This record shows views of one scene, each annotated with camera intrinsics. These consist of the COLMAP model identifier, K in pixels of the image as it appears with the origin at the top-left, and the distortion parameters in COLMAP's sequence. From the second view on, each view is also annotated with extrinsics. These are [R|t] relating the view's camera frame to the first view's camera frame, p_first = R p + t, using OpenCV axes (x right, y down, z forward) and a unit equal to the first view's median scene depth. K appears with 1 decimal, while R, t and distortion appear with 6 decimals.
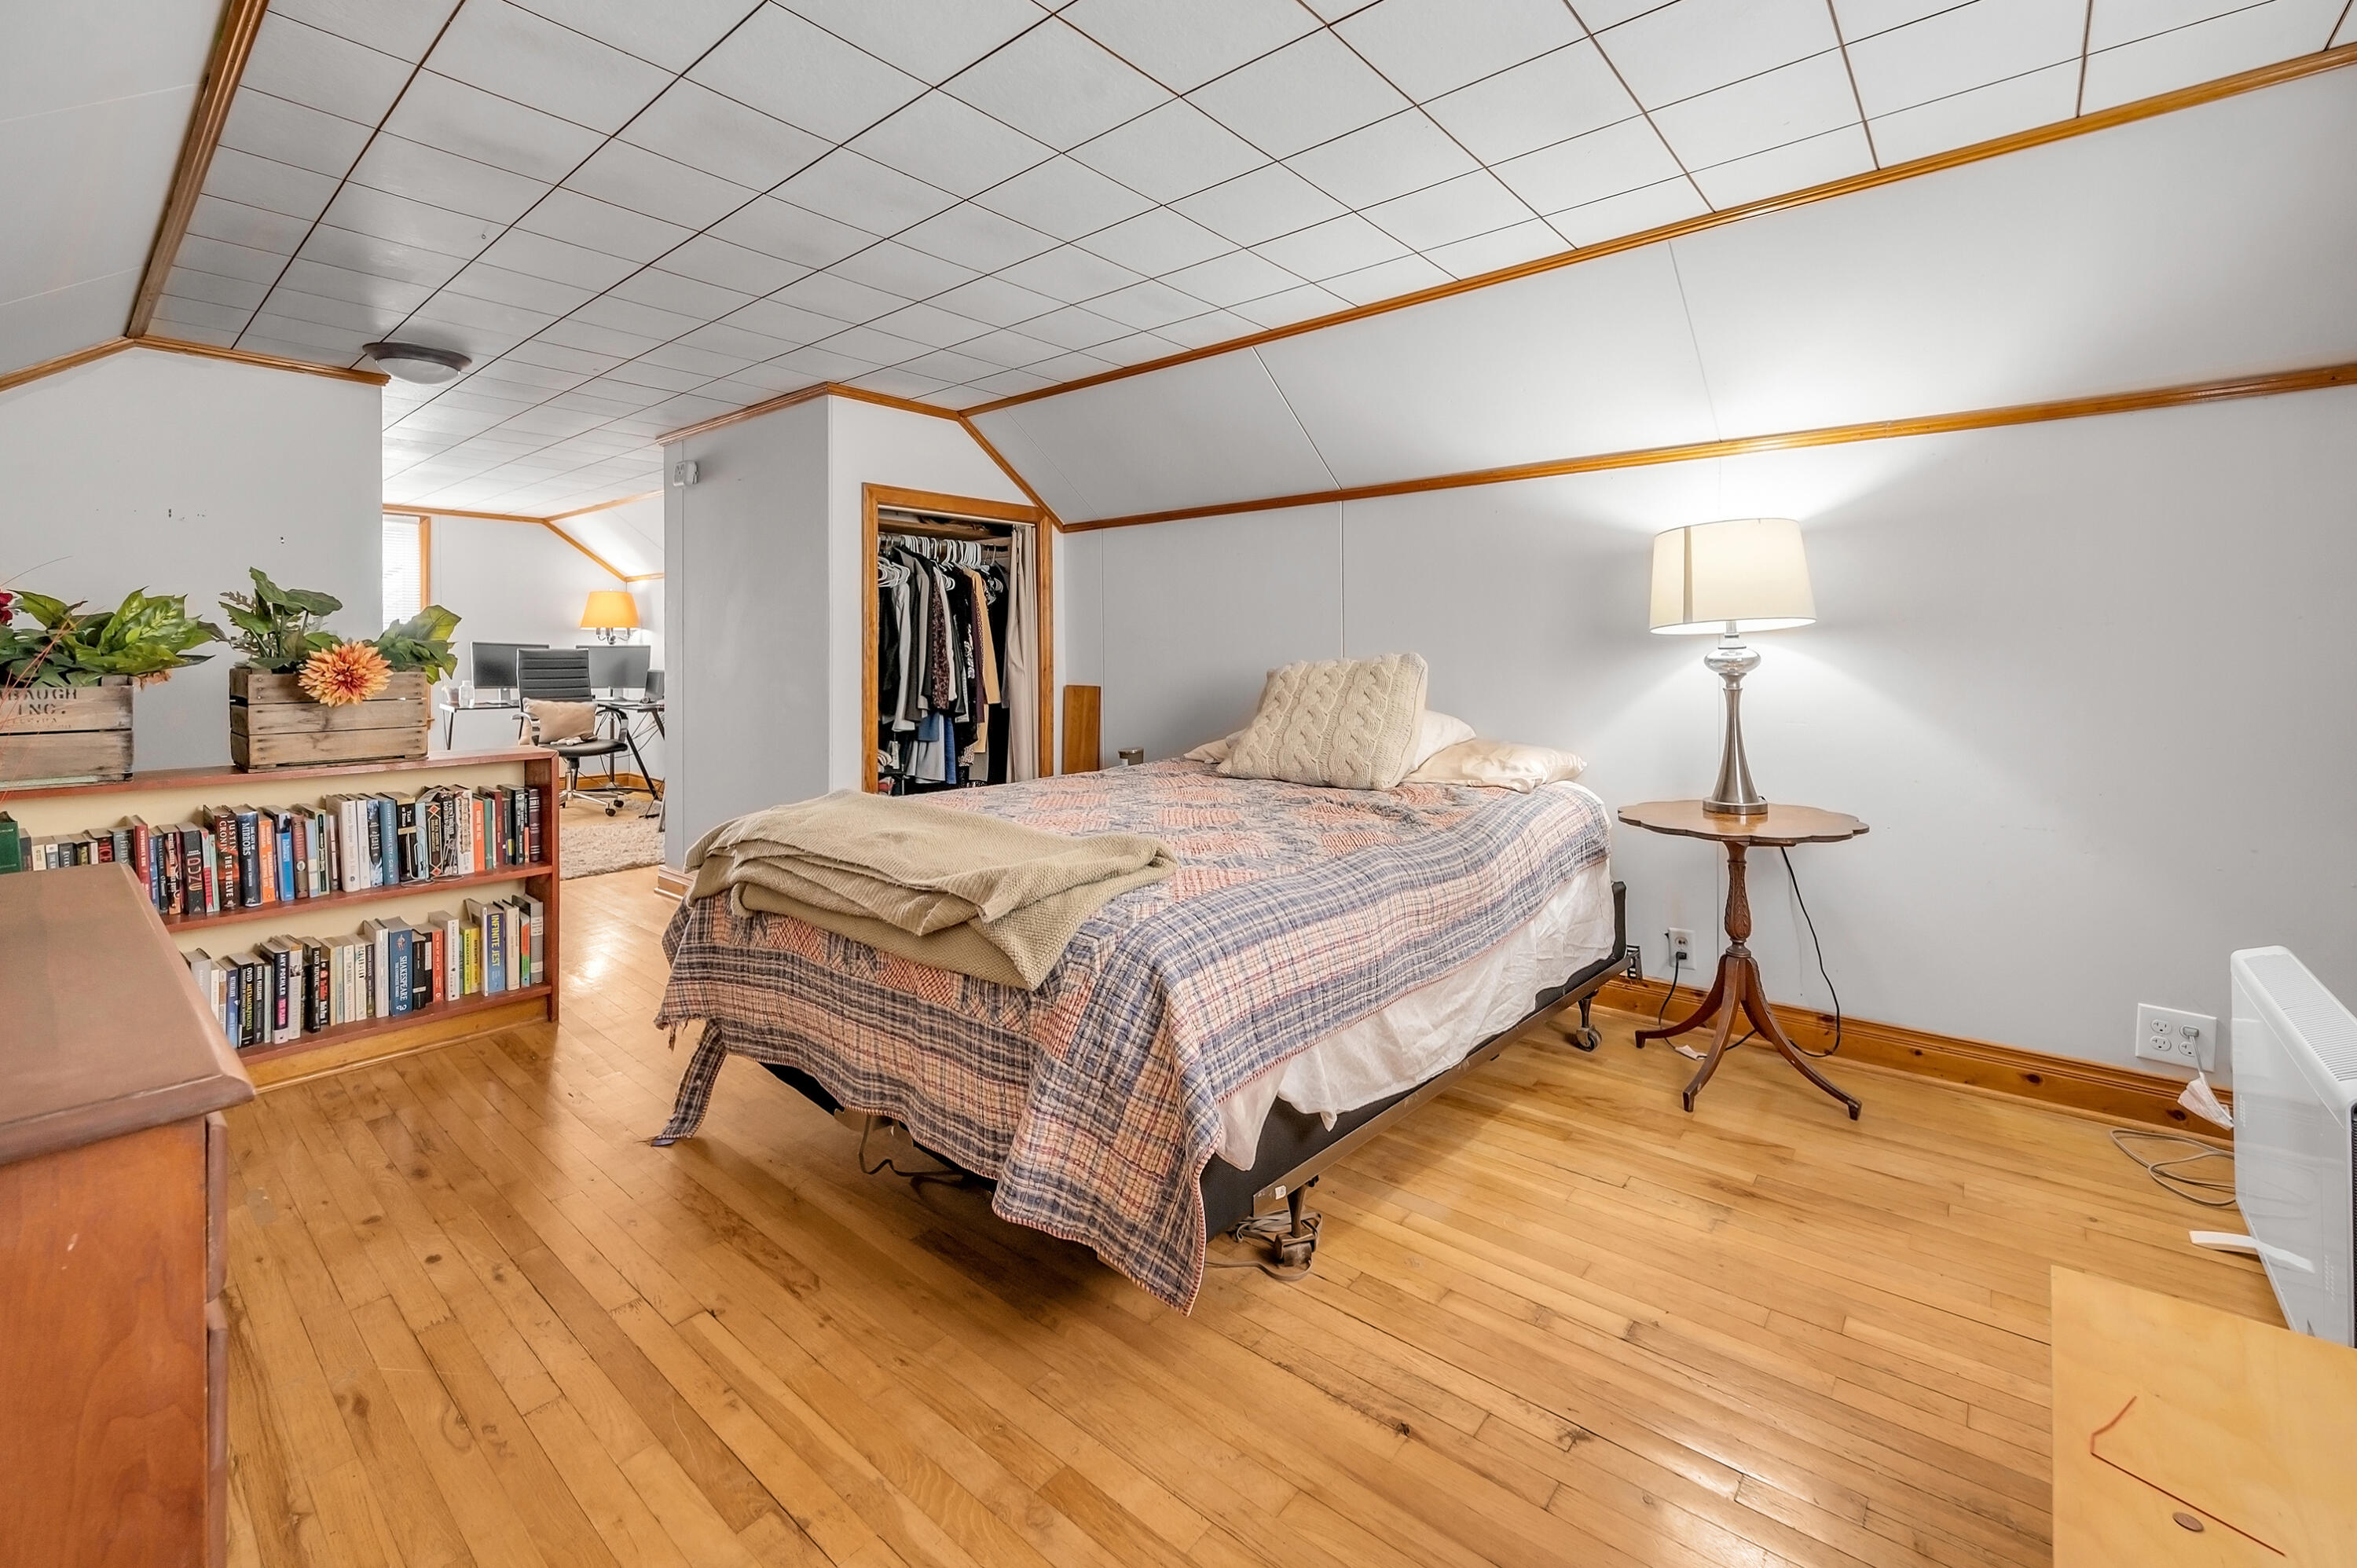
lens RADIAL K [[990.1, 0, 1158.0], [0, 990.1, 667.1], [0, 0, 1]] dist [0.013212, -0.000054]
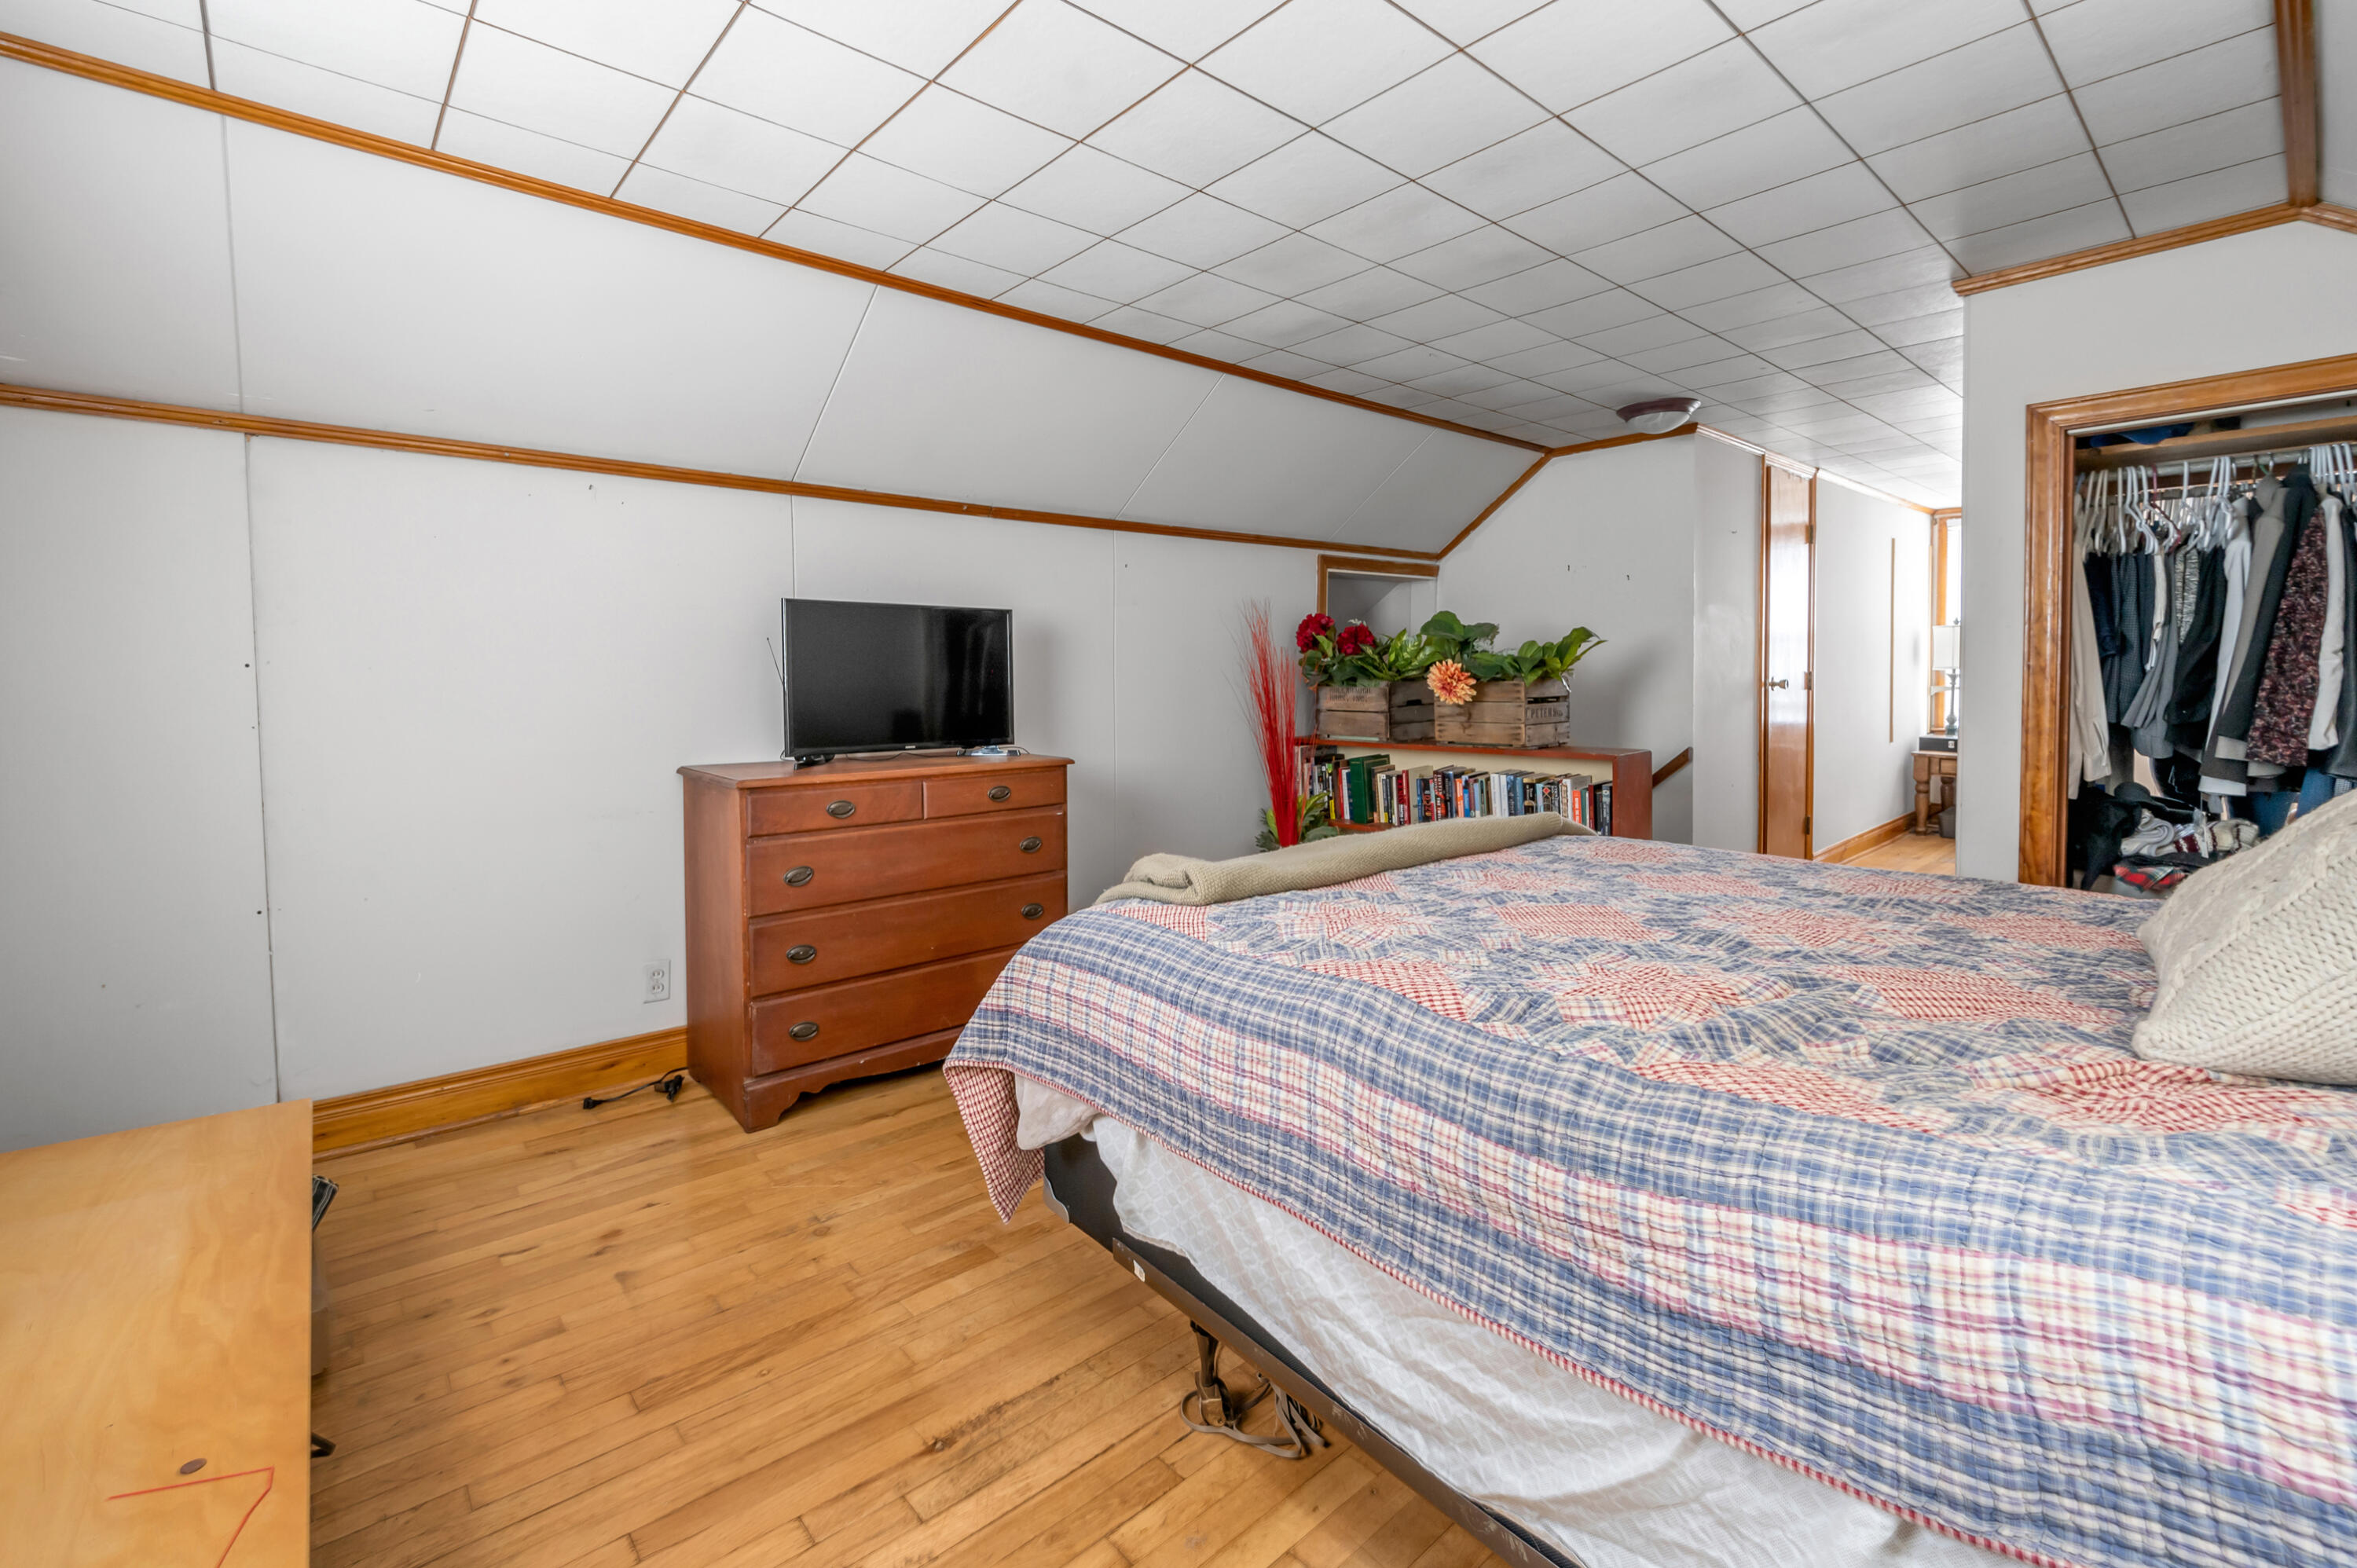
lens RADIAL K [[1022.4, 0, 1176.9], [0, 1022.4, 707.3], [0, 0, 1]] dist [0.013824, -0.000068]
pose [[-0.128038, 0.039004, -0.991002, 1.023871], [-0.000591, 0.999223, 0.039404, -0.023462], [0.991769, 0.005631, -0.127916, 1.146343]]
